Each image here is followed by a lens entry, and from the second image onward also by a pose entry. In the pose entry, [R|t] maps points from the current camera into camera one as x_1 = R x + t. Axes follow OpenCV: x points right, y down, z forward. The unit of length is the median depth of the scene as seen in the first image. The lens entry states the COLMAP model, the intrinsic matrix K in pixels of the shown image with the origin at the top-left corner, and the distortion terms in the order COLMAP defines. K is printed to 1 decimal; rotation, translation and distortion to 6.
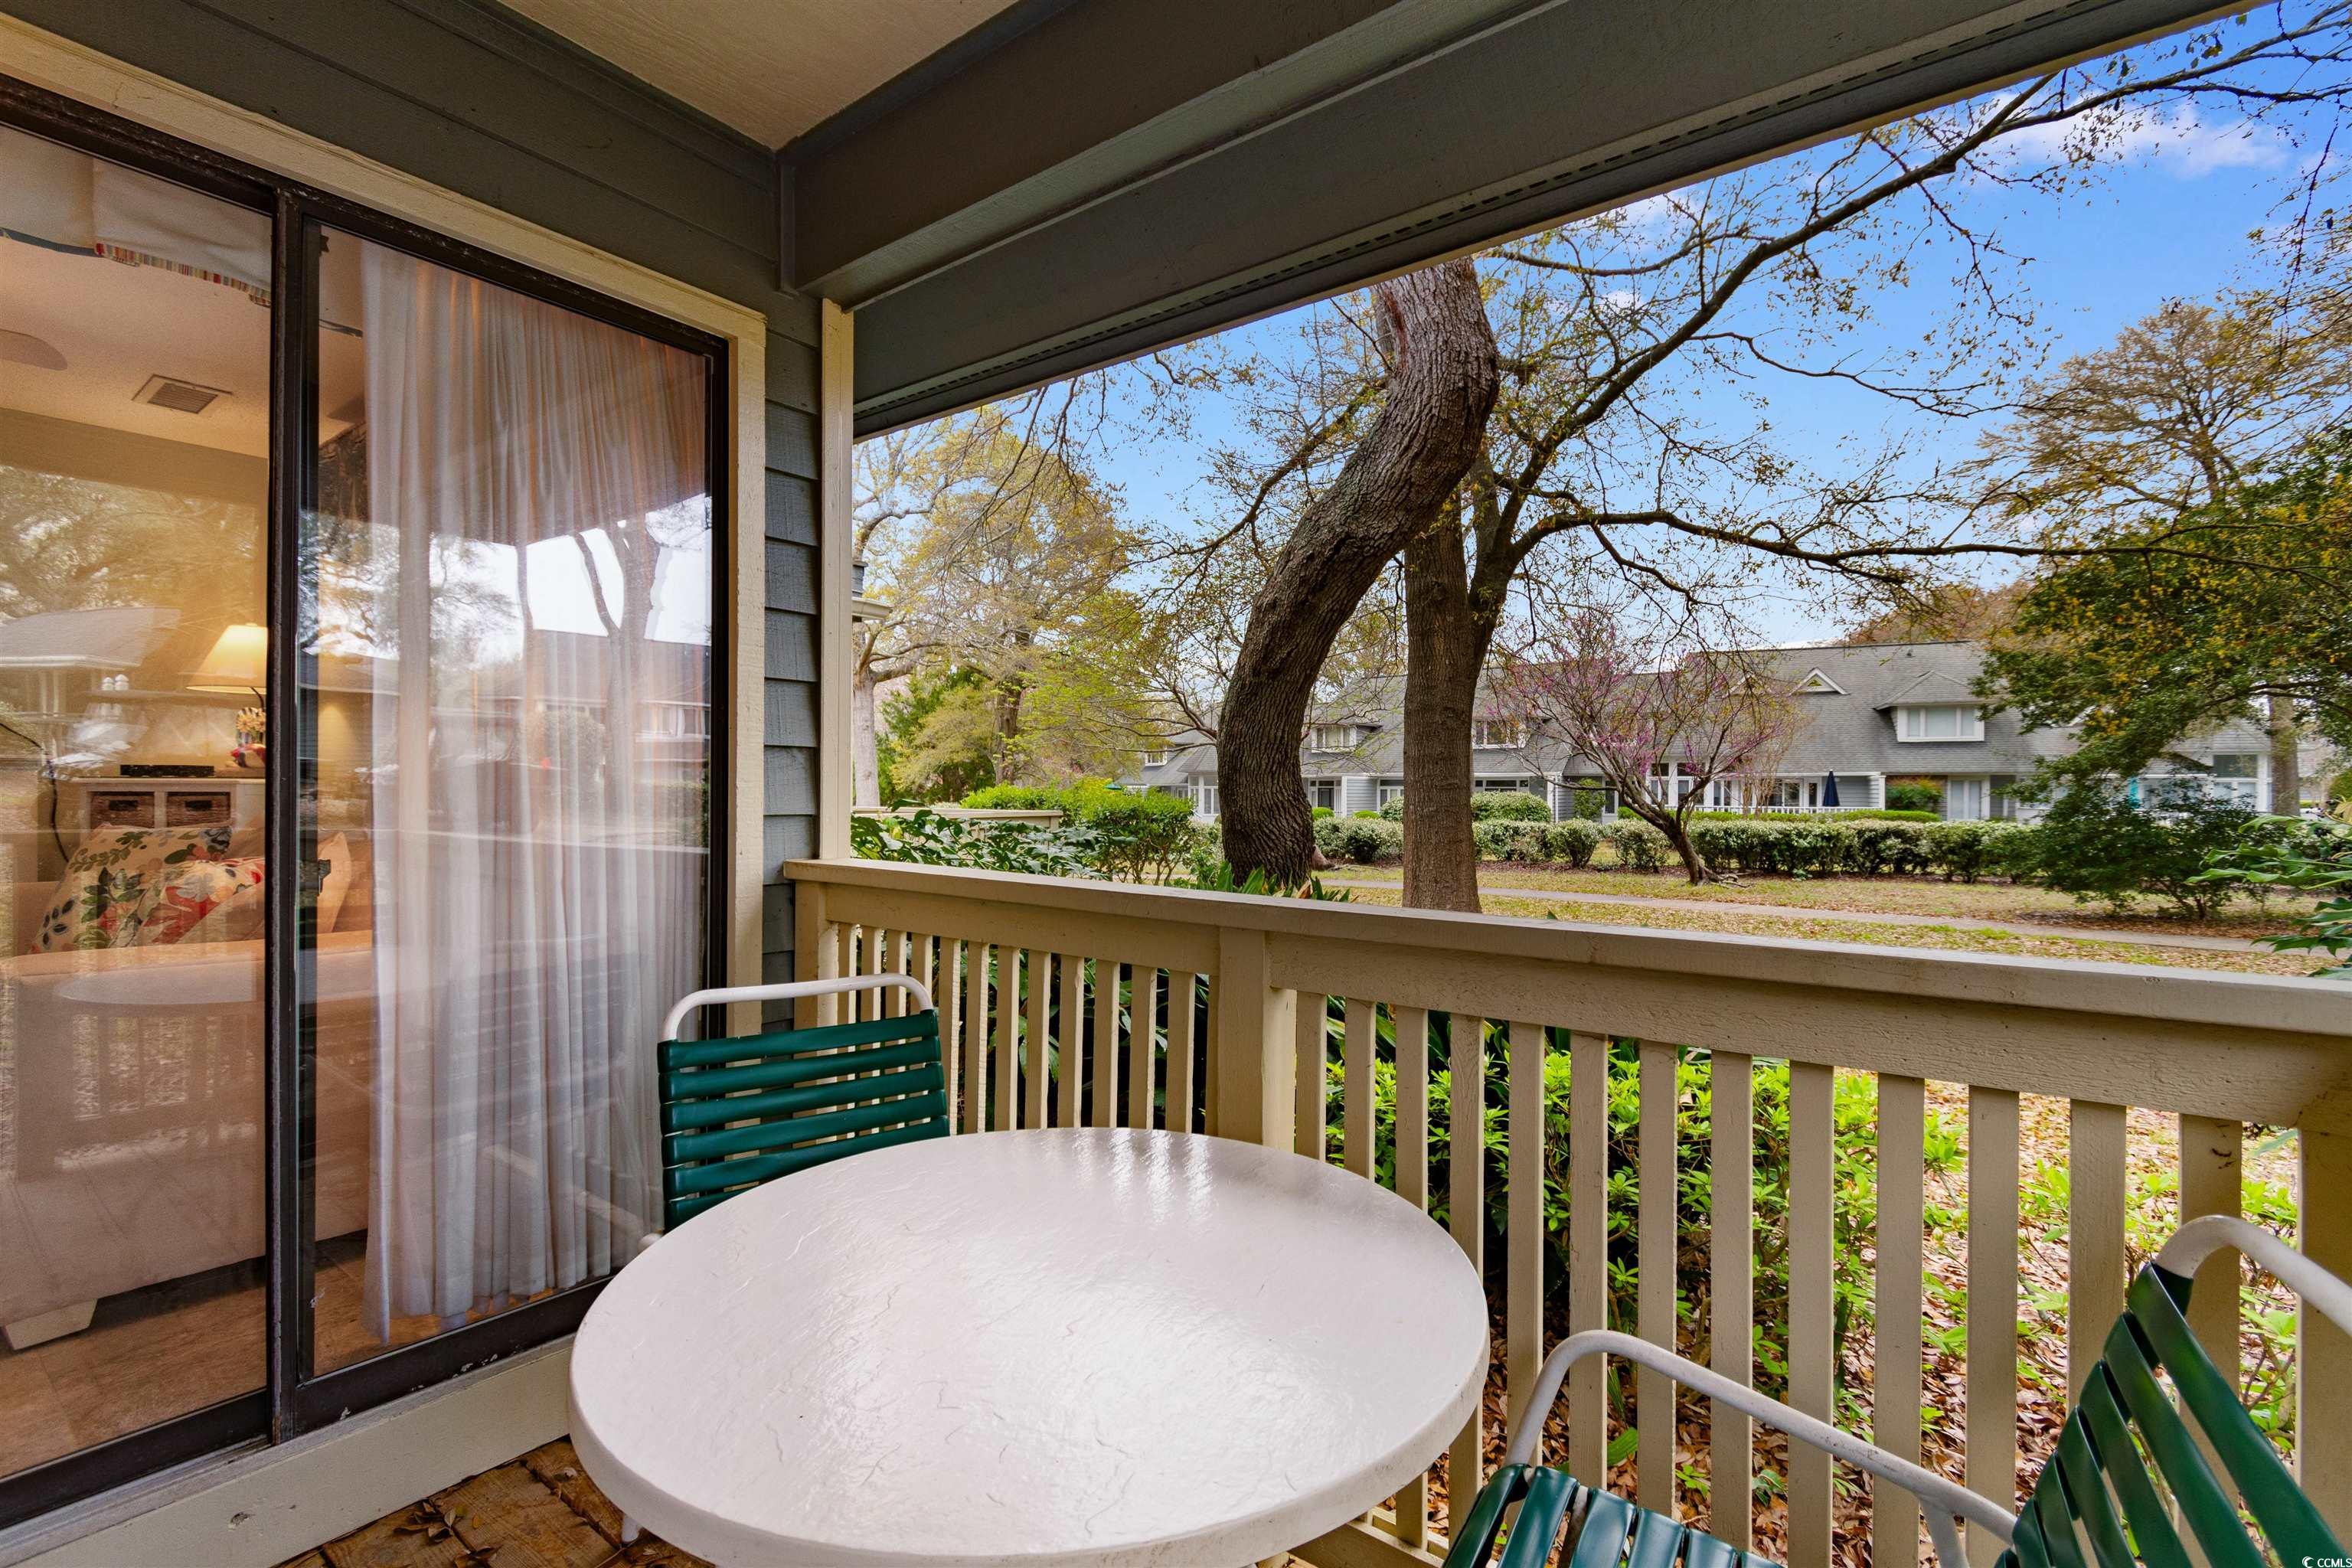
lens RADIAL K [[1045.7, 0, 1181.9], [0, 1045.7, 796.6], [0, 0, 1]] dist [0.000944, -0.000067]
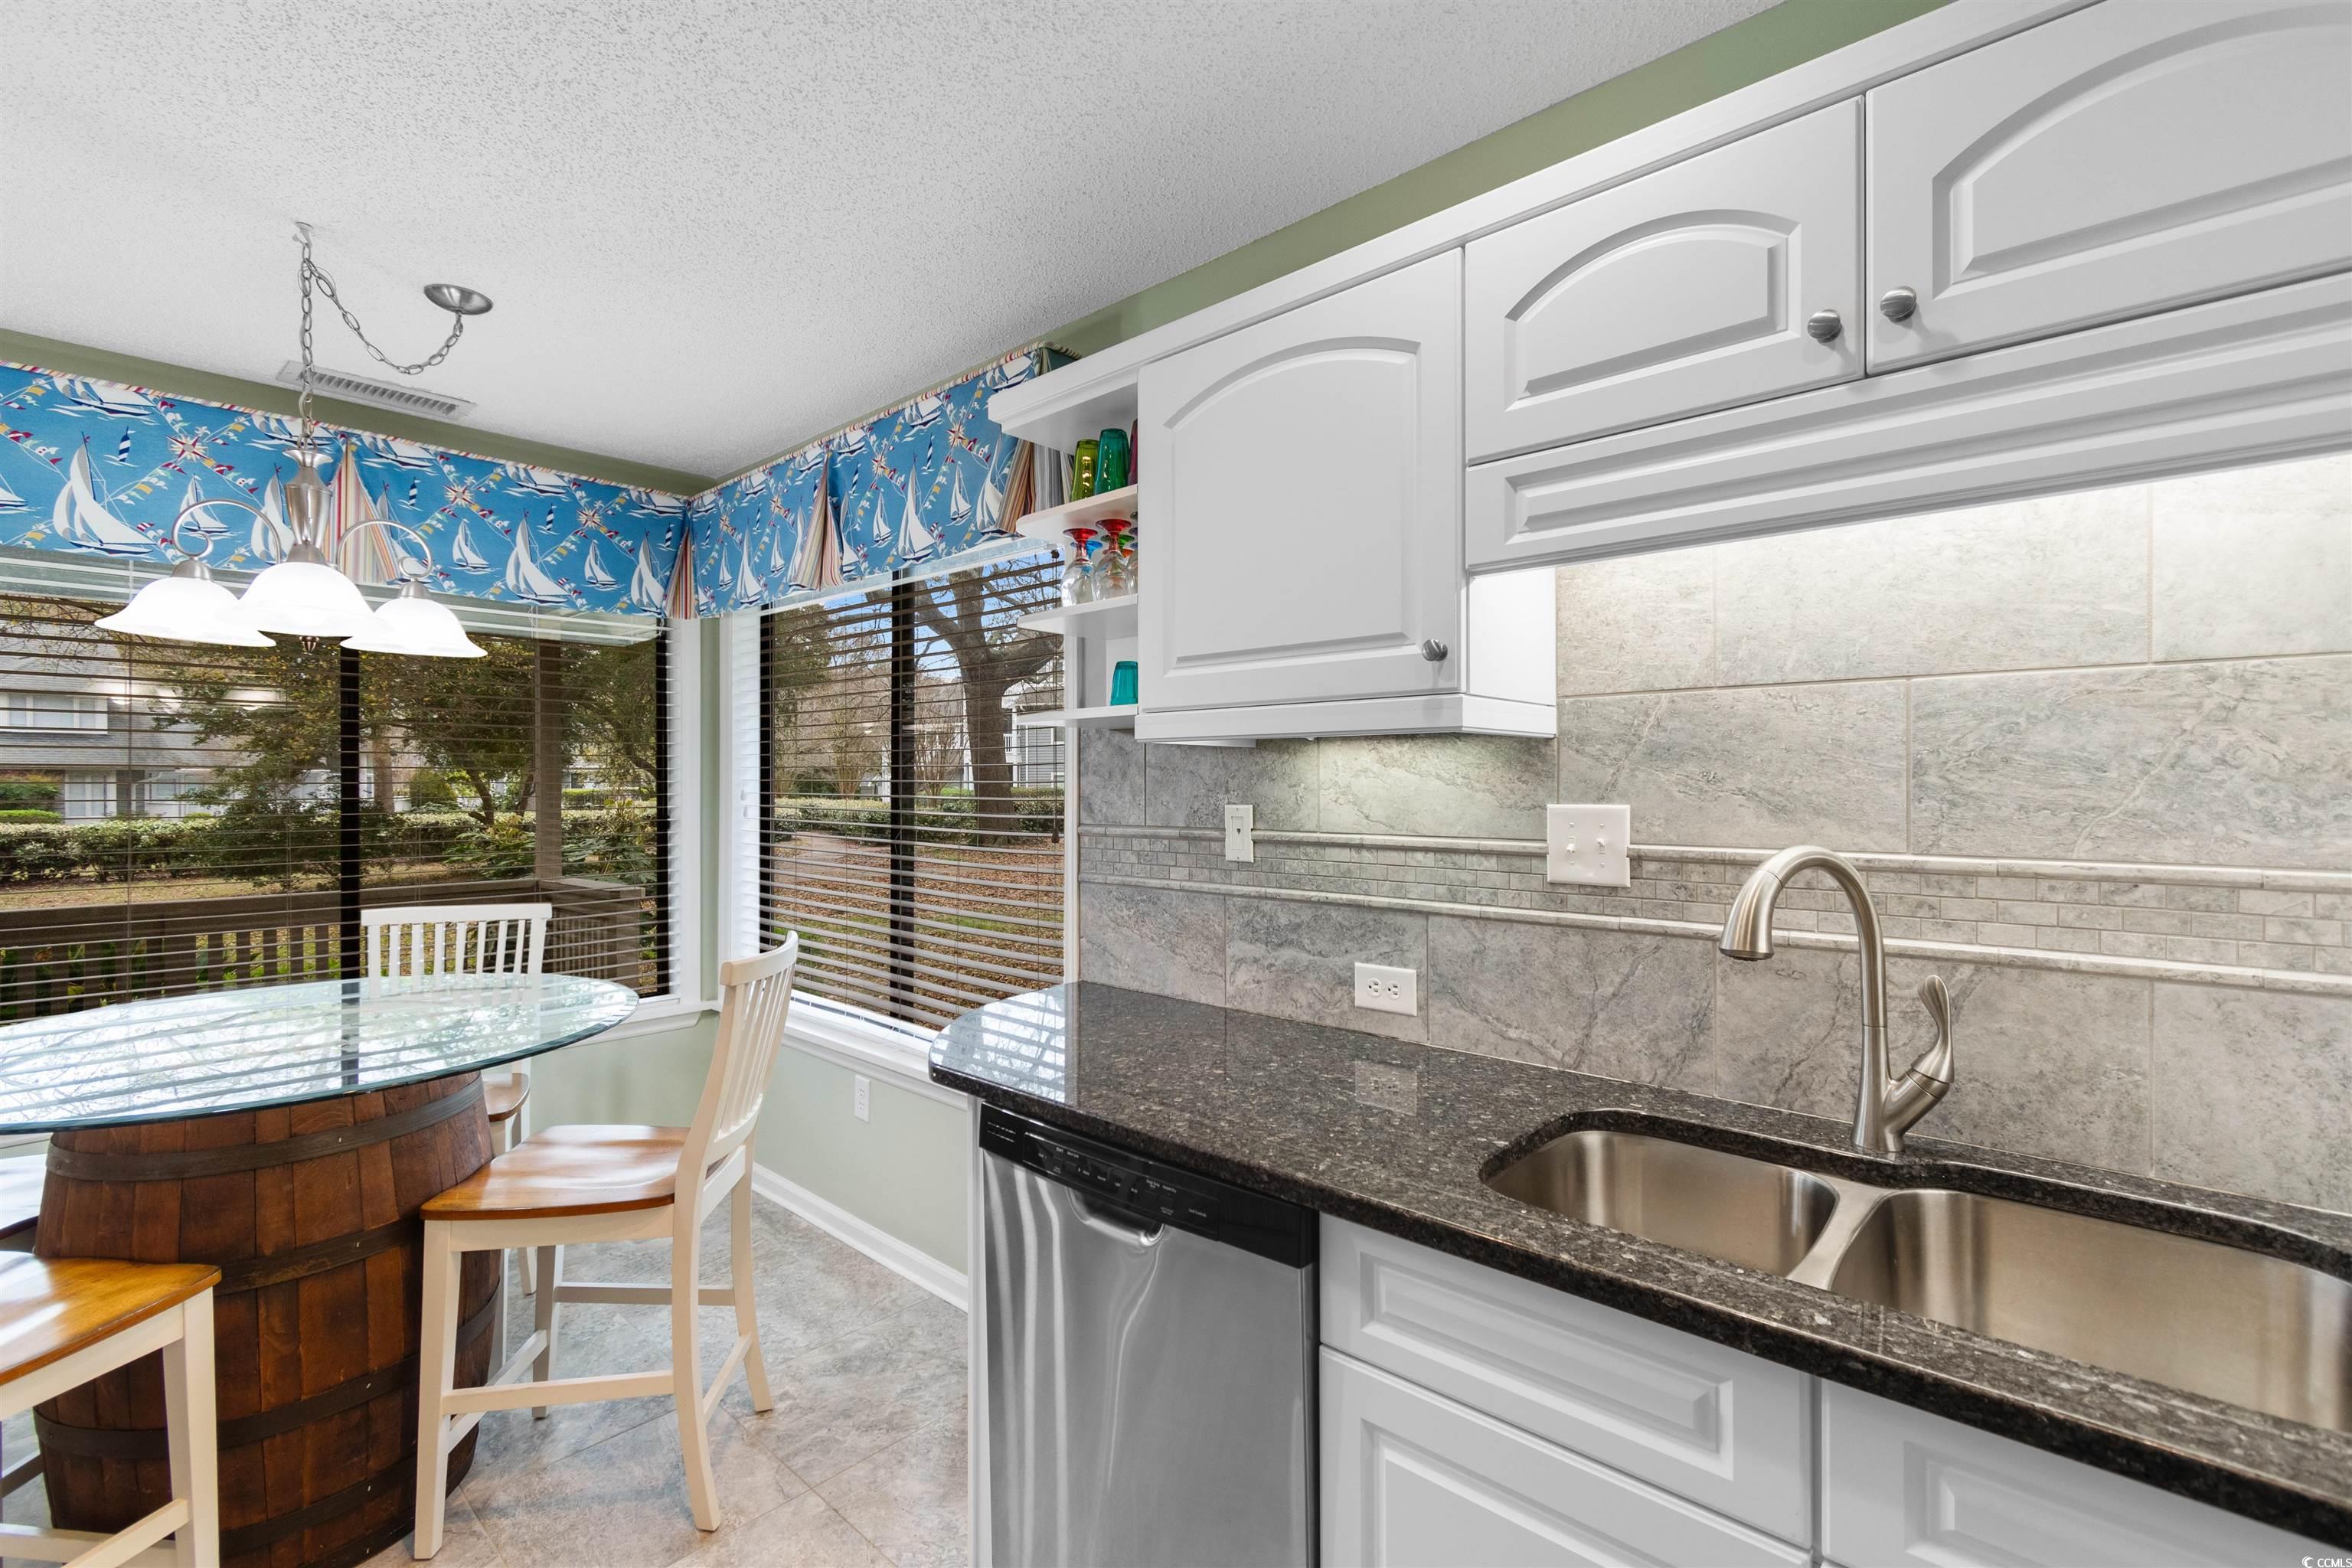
lens RADIAL K [[1025.8, 0, 1184.2], [0, 1025.8, 781.3], [0, 0, 1]] dist [0.002512, -0.001767]
pose [[0.084554, -0.008012, 0.996387, -0.241756], [0.008584, 0.999936, 0.007312, -0.020664], [-0.996382, 0.007935, 0.084617, -0.179707]]
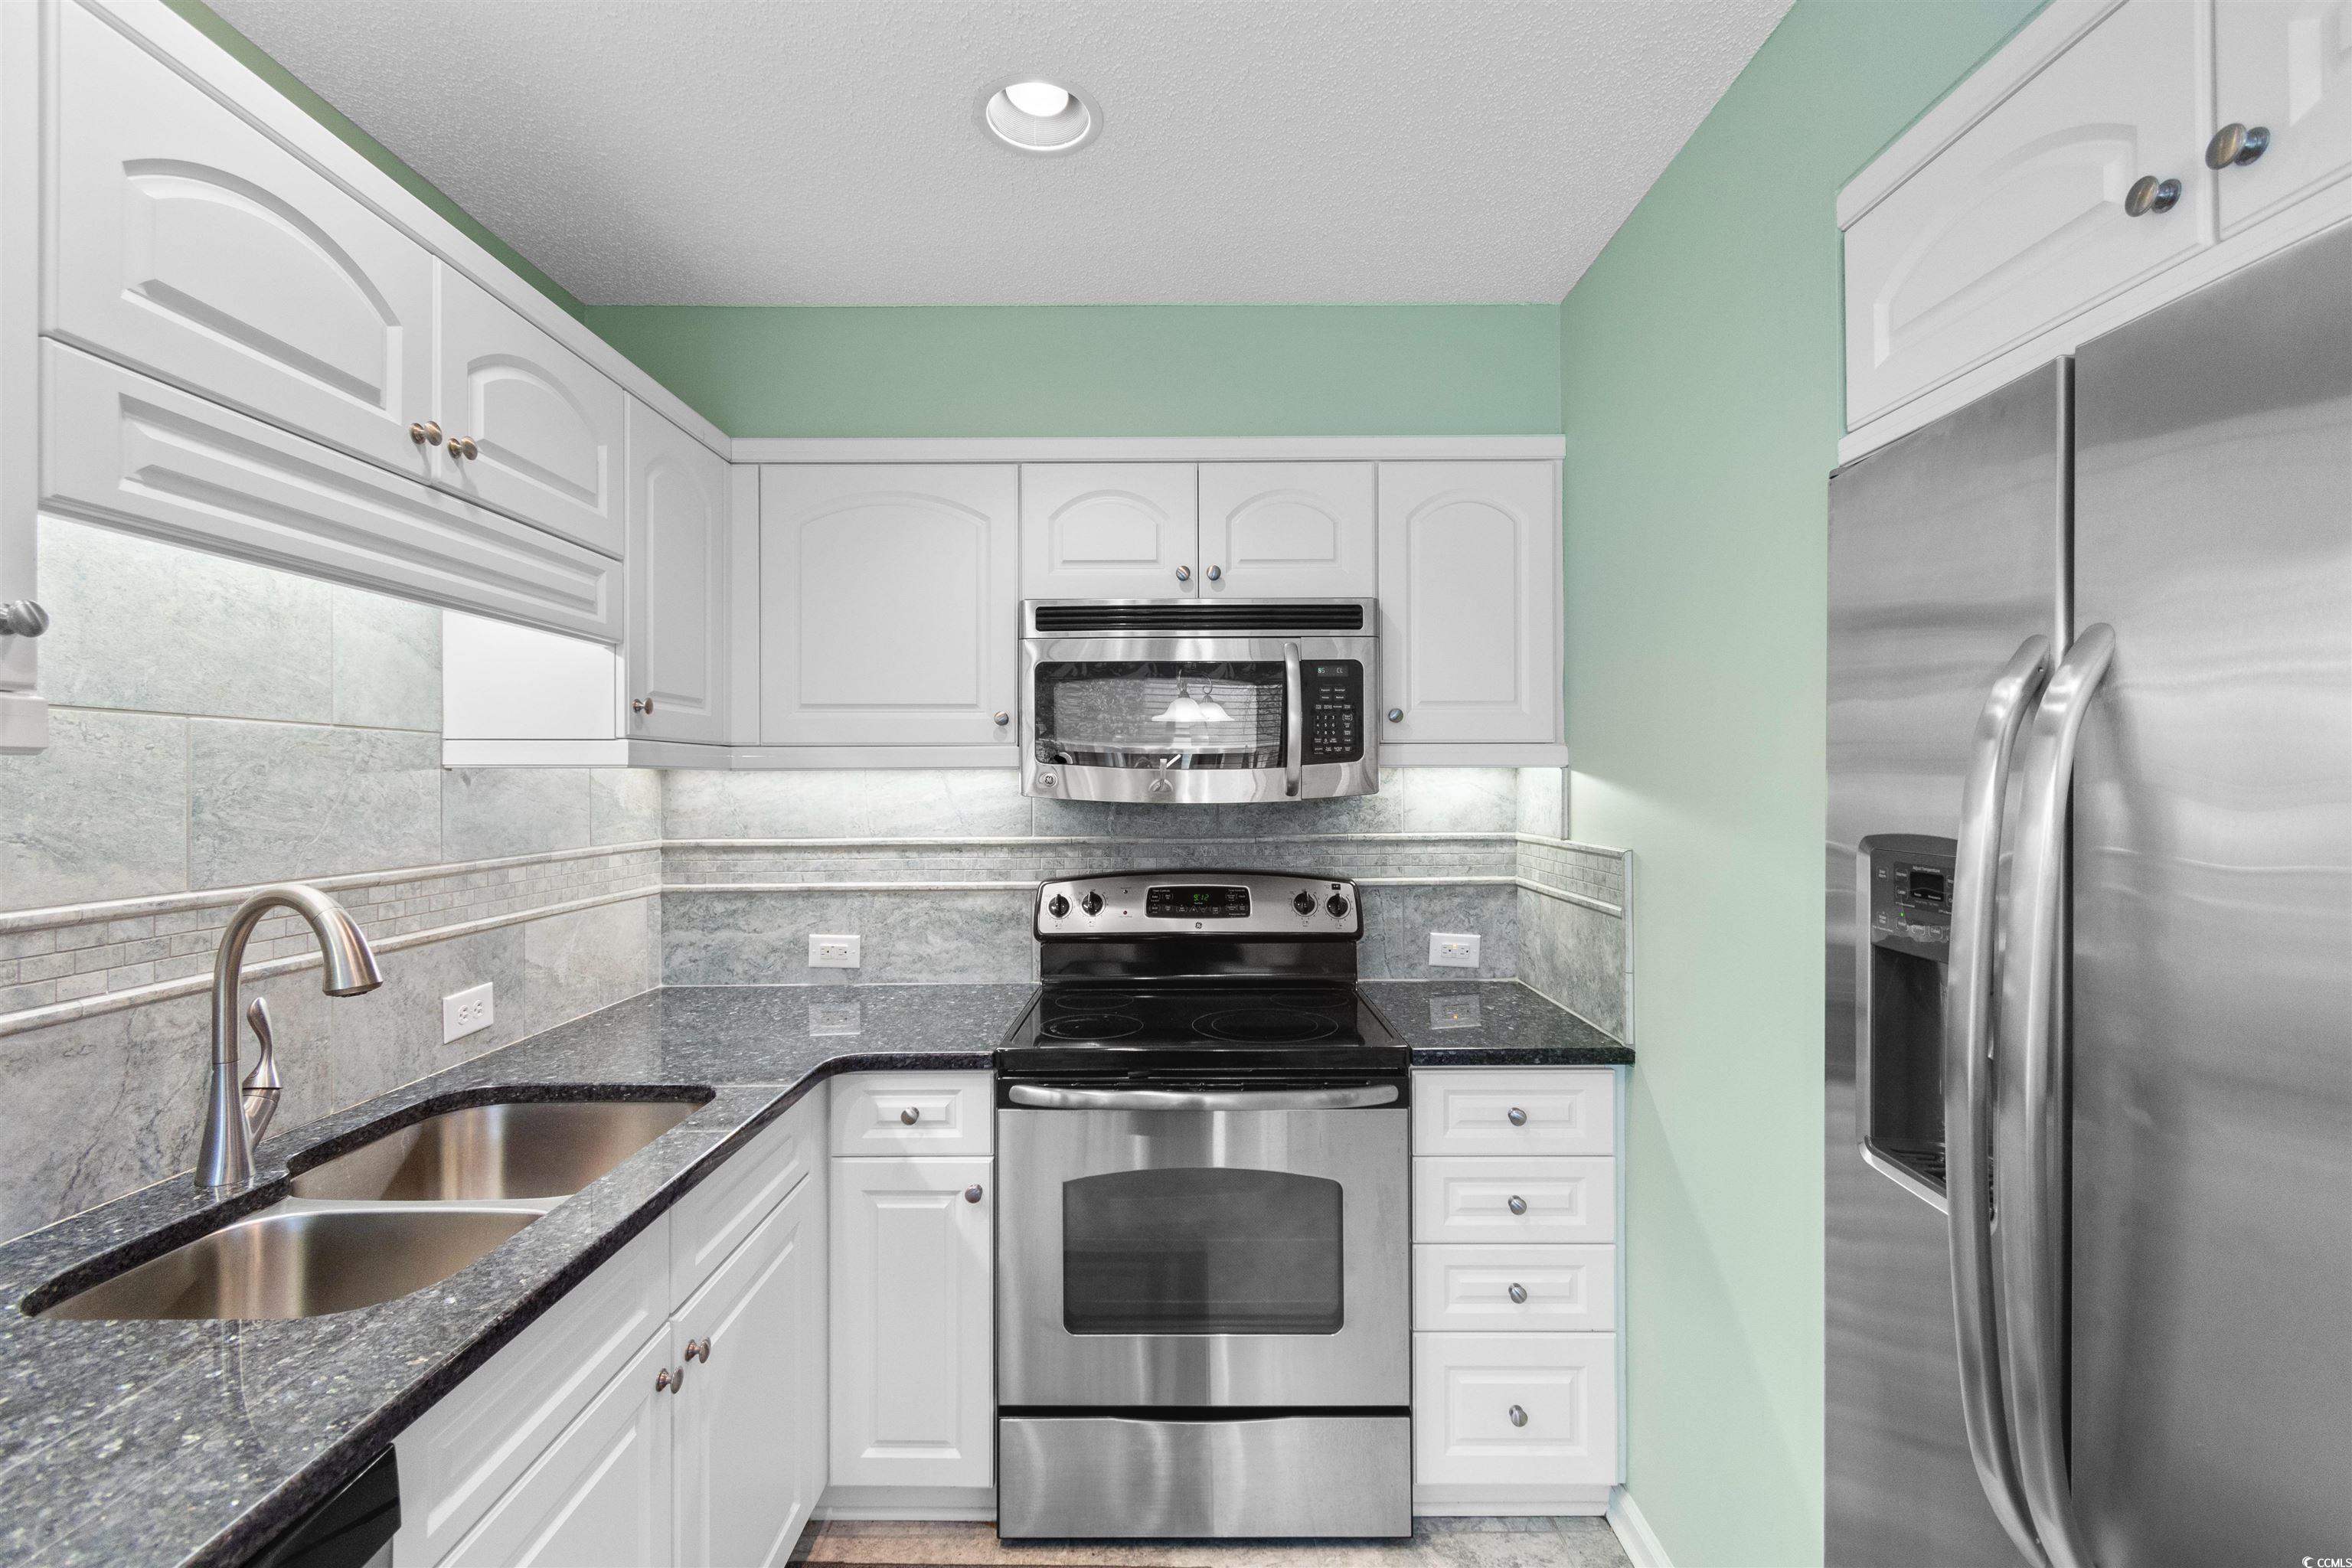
lens RADIAL K [[1029.2, 0, 1182.3], [0, 1029.2, 775.6], [0, 0, 1]] dist [0.003649, -0.003055]
pose [[-0.796838, -0.008865, -0.604128, -0.163075], [-0.005949, 0.999959, -0.006826, -0.023147], [0.604164, -0.001845, -0.796858, -0.111704]]
